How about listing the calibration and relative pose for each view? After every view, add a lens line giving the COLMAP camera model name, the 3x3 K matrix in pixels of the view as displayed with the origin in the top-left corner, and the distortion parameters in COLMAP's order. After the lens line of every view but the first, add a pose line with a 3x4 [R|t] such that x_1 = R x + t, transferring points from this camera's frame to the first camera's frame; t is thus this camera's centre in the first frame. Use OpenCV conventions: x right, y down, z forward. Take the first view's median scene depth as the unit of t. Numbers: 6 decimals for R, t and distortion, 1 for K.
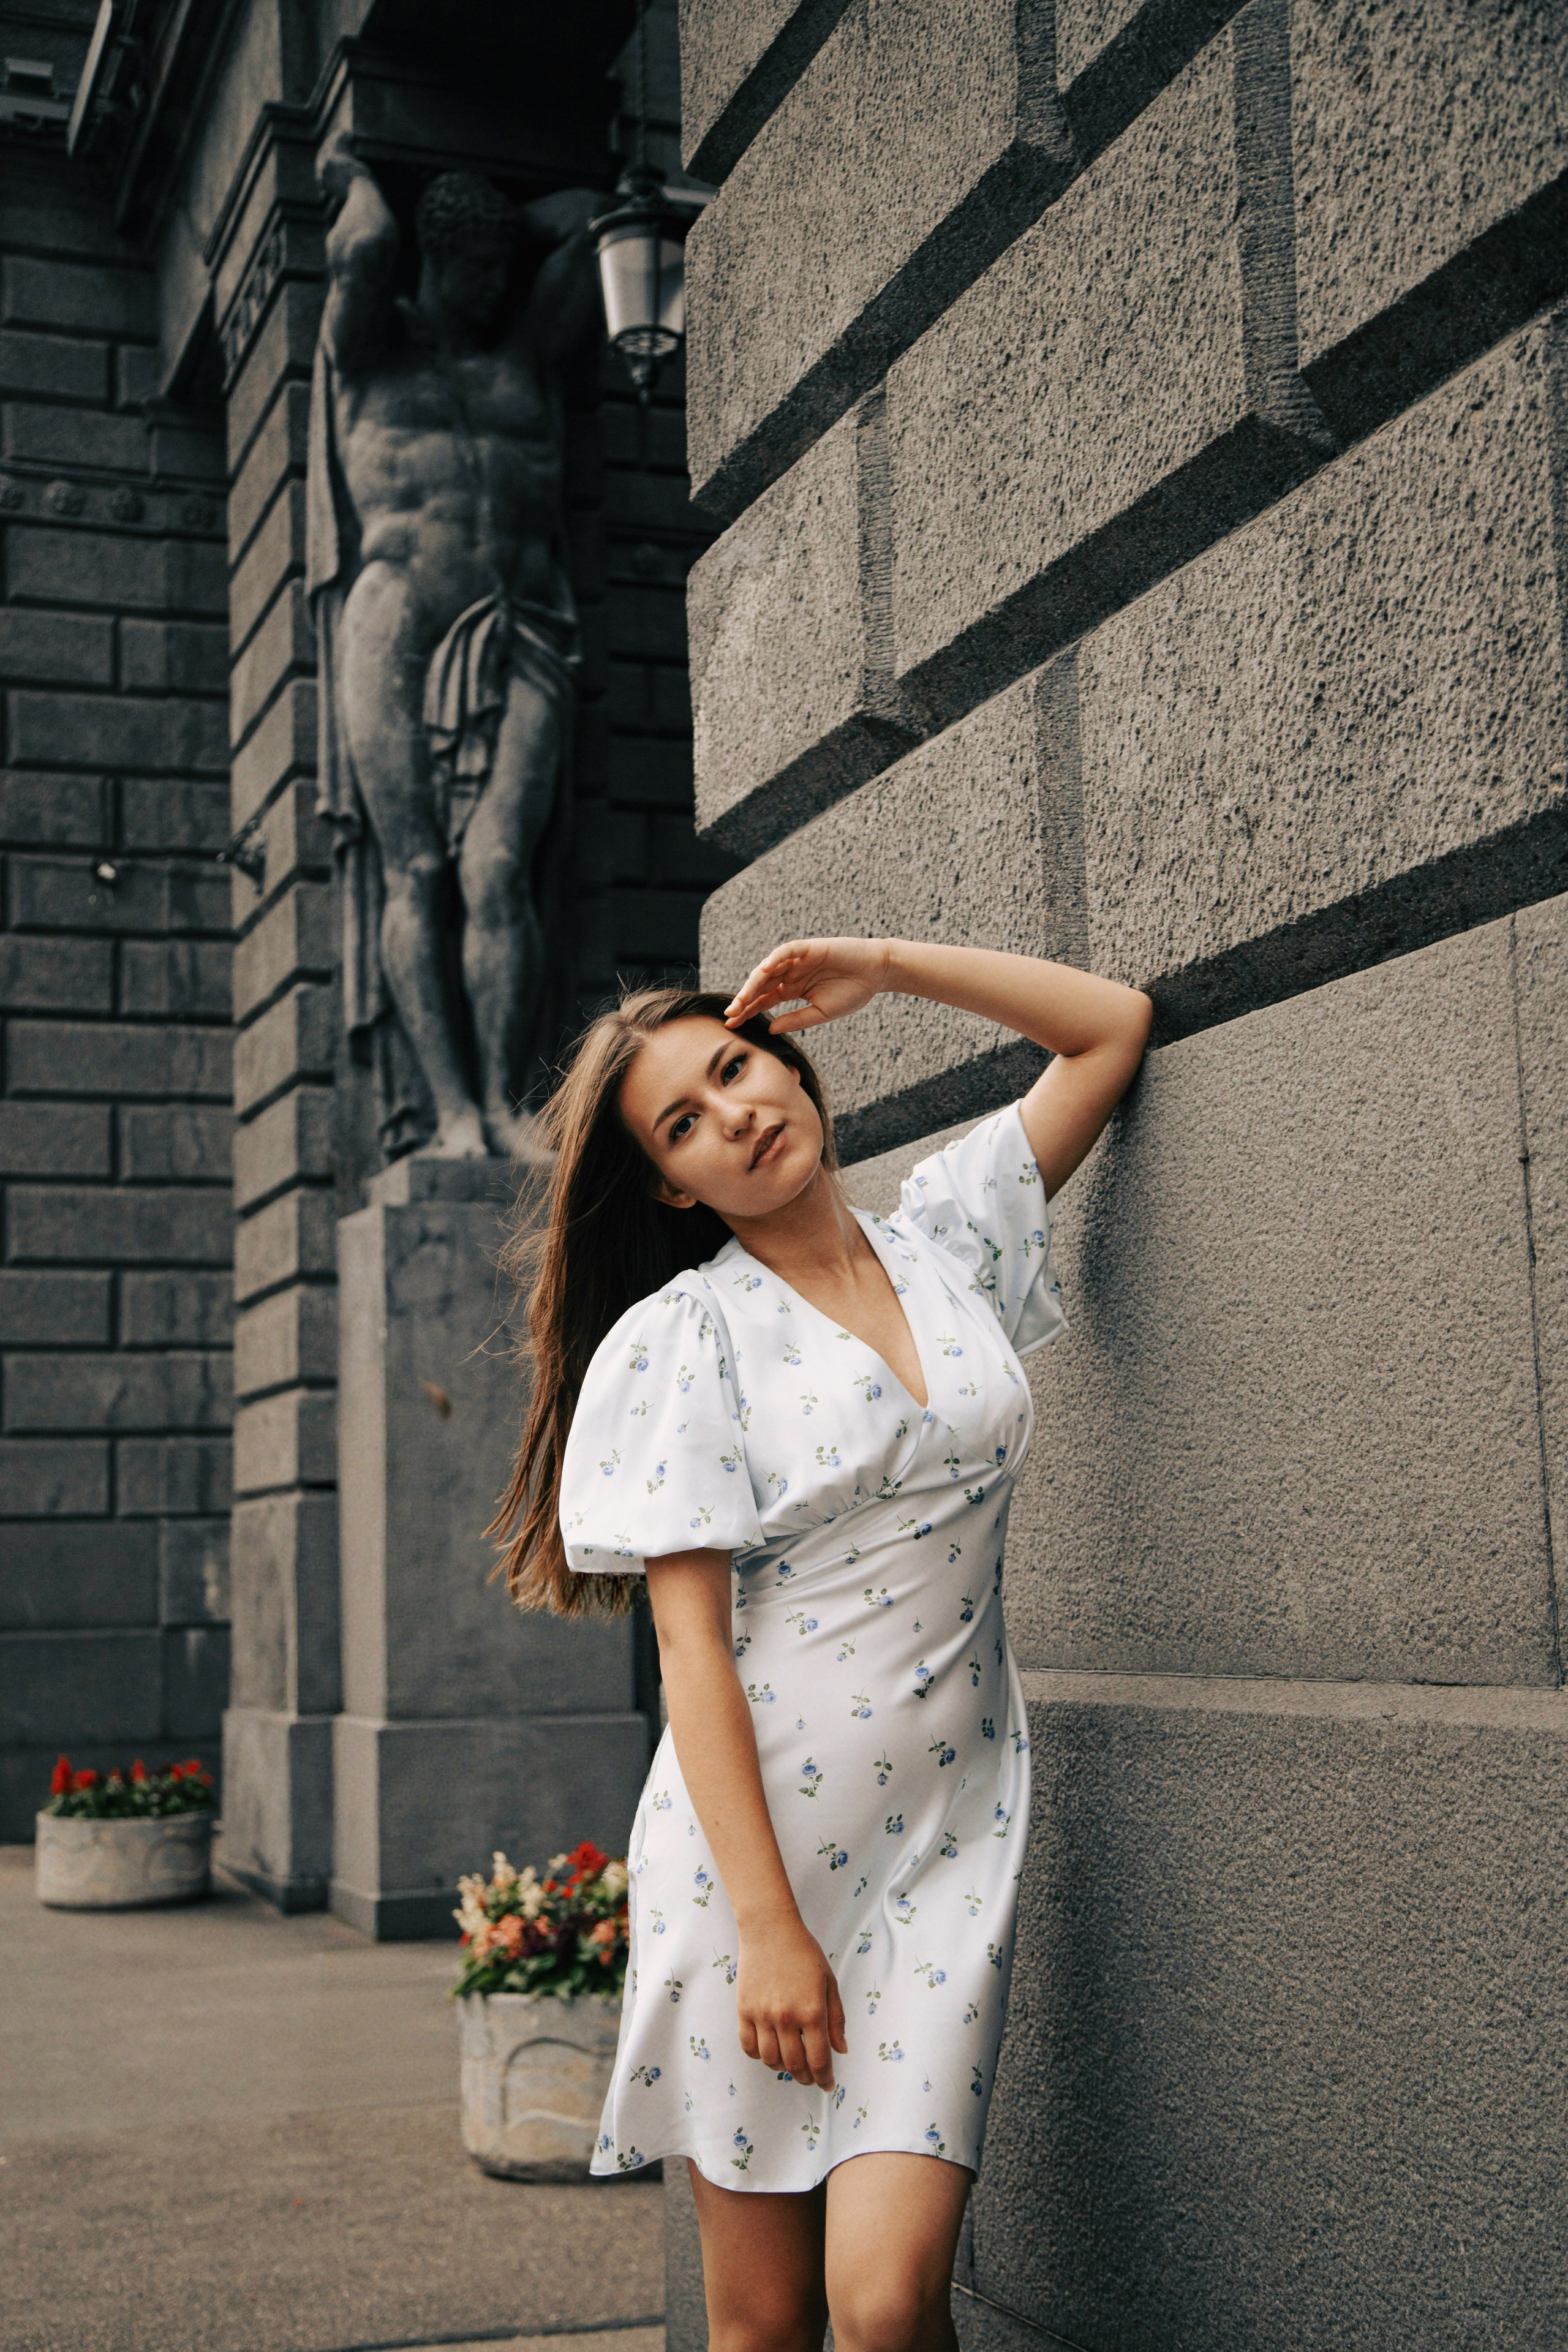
lens RADIAL K [[3362.3, 0, 783.3], [0, 3362.3, 1174.6], [0, 0, 1]] dist [0.246999, -0.043803]
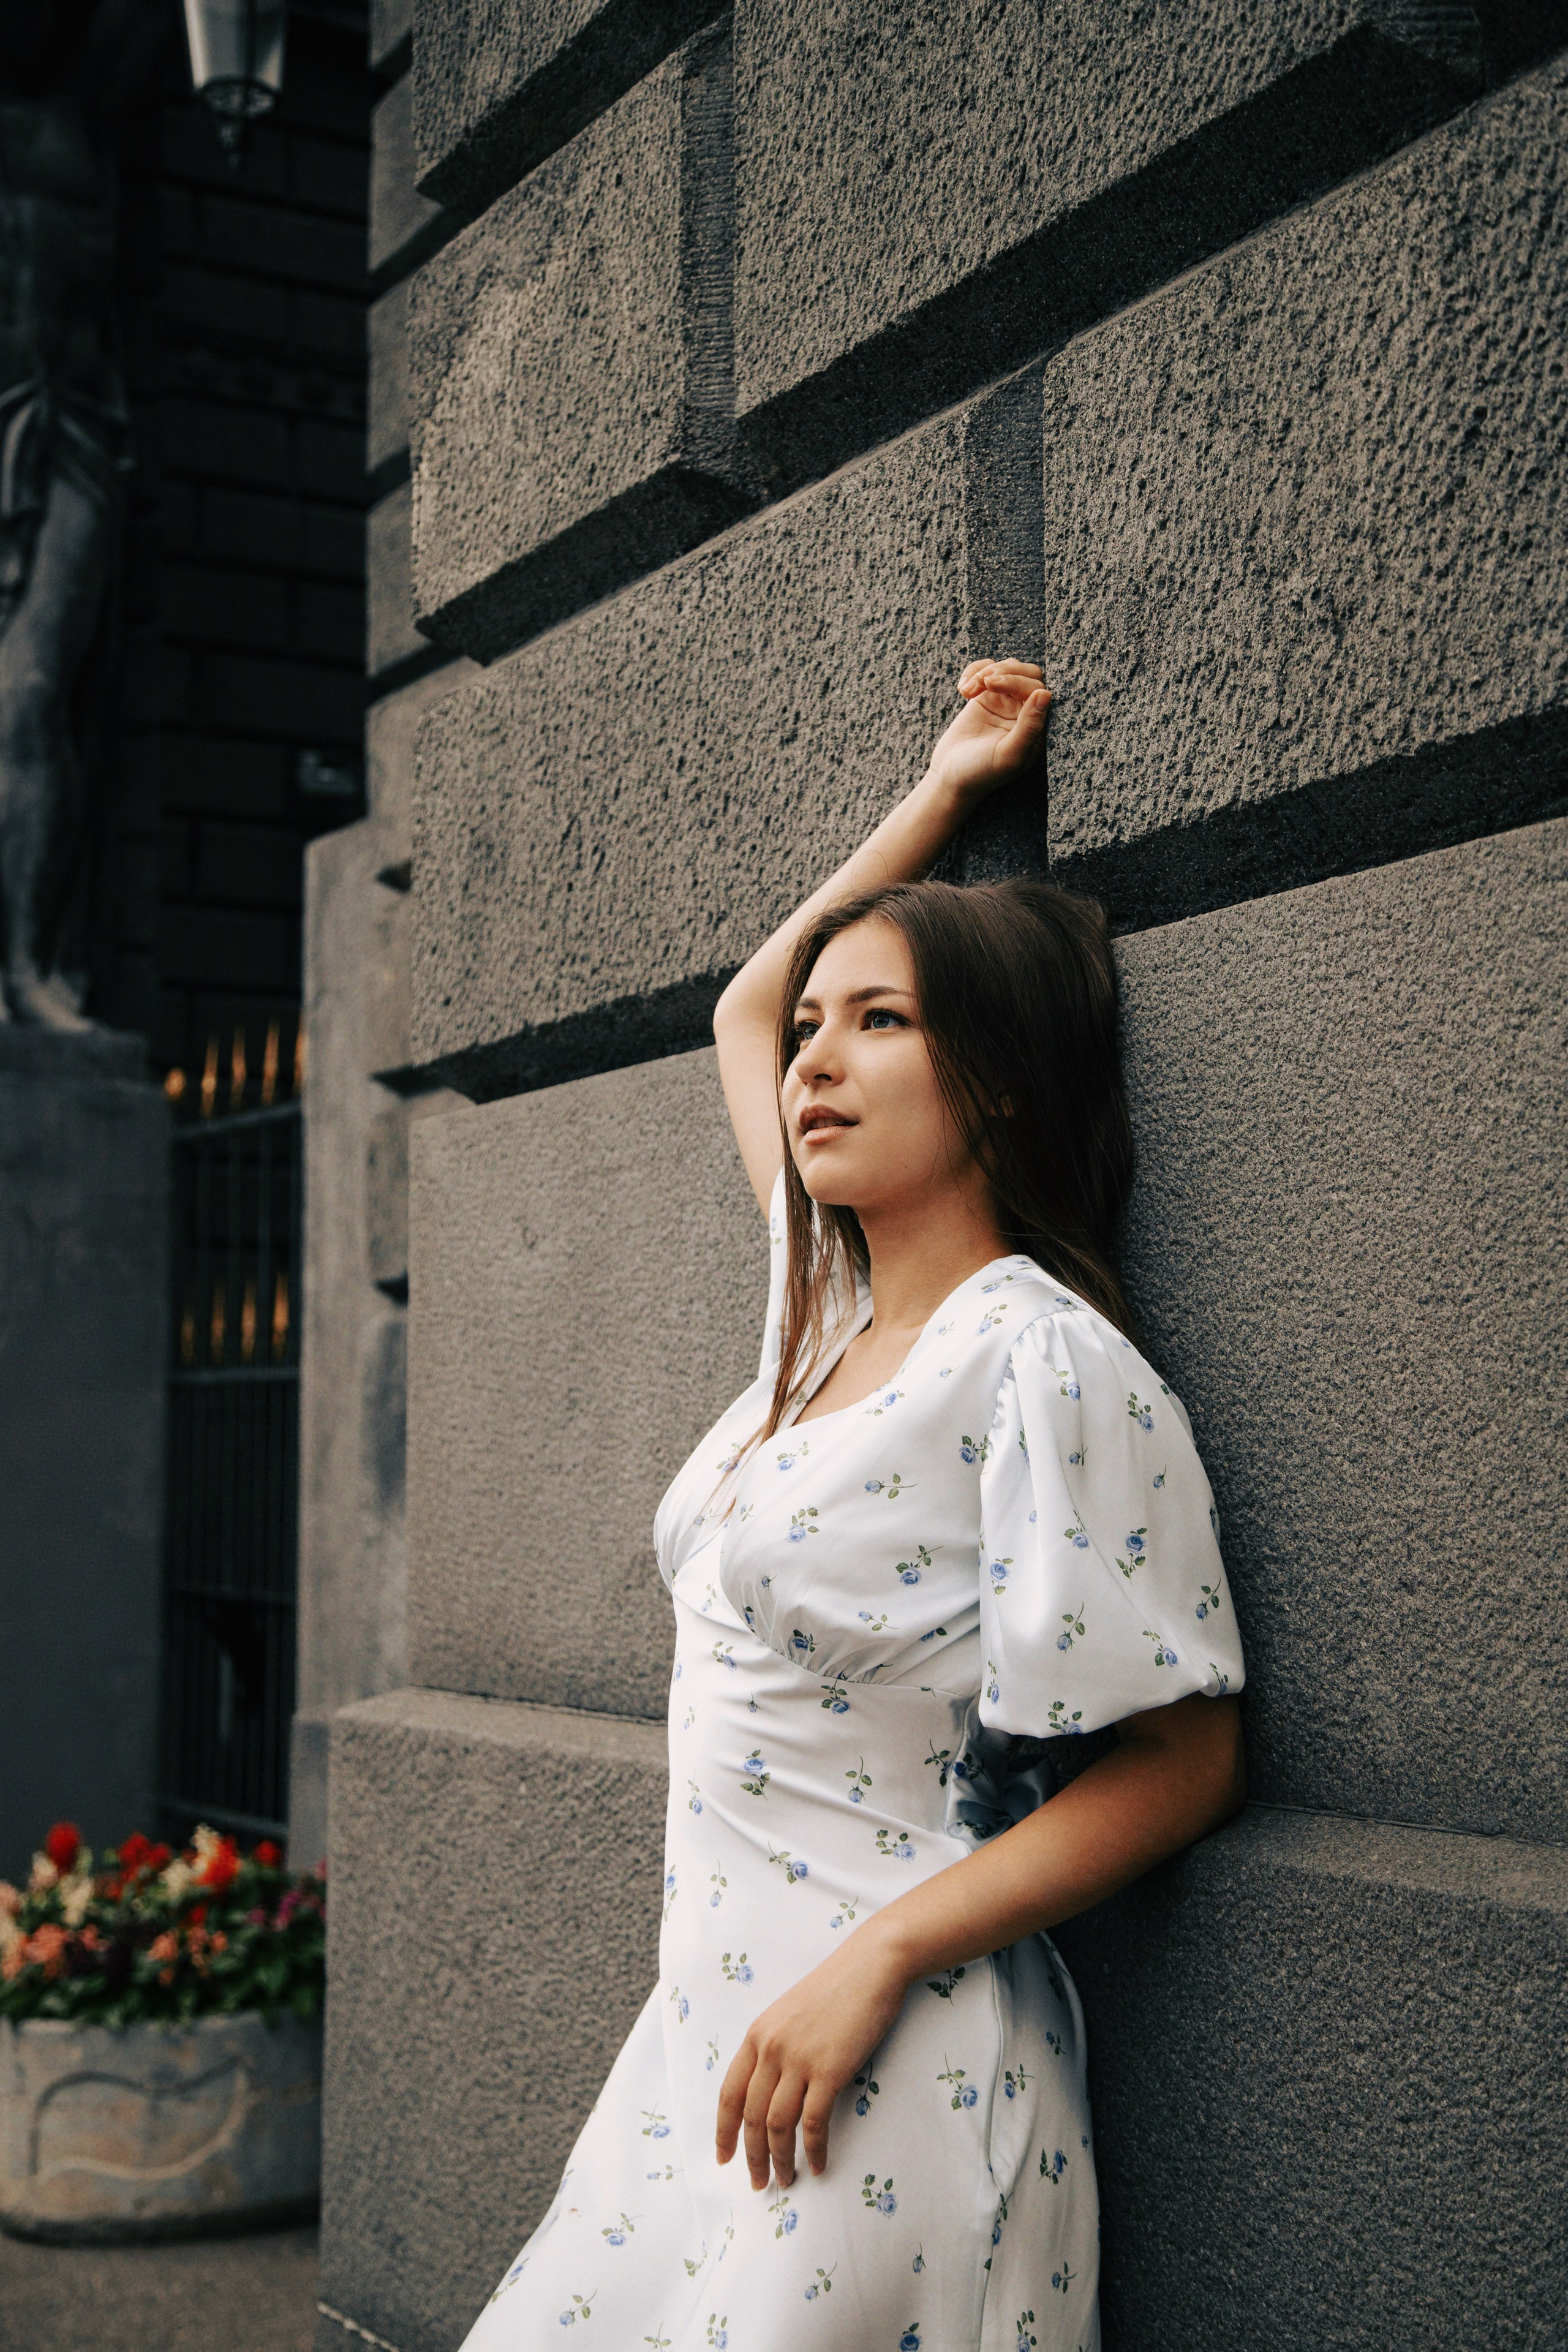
lens RADIAL K [[3236.1, 0, 782.2], [0, 3236.1, 1173.7], [0, 0, 1]] dist [0.157449, 0.104156]
pose [[0.985000, 0.035195, 0.168927, -0.080120], [-0.041056, 0.998665, 0.031331, -0.002441], [-0.167599, -0.037797, 0.985130, 0.305918]]
